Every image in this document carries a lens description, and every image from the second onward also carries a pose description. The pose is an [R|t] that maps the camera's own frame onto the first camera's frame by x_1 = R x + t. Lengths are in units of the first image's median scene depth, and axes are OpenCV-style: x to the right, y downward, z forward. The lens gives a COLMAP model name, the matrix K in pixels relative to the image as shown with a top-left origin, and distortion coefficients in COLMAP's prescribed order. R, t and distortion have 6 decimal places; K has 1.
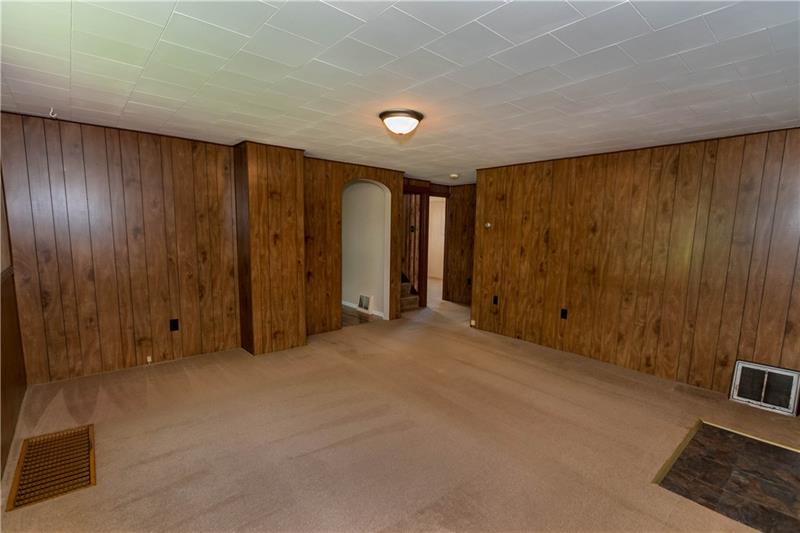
lens RADIAL K [[376.8, 0, 398.1], [0, 376.8, 281.8], [0, 0, 1]] dist [-0.019541, 0.000636]
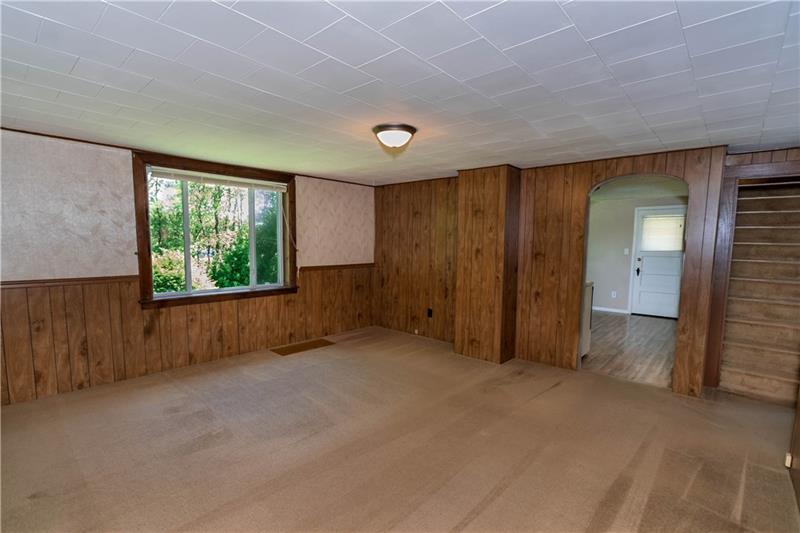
lens RADIAL K [[376.8, 0, 398.1], [0, 376.8, 281.8], [0, 0, 1]] dist [-0.019541, 0.000636]
pose [[0.137055, 0.091611, -0.986318, 0.731093], [-0.145738, 0.986743, 0.071399, -0.079125], [0.979784, 0.133959, 0.148589, 0.638481]]
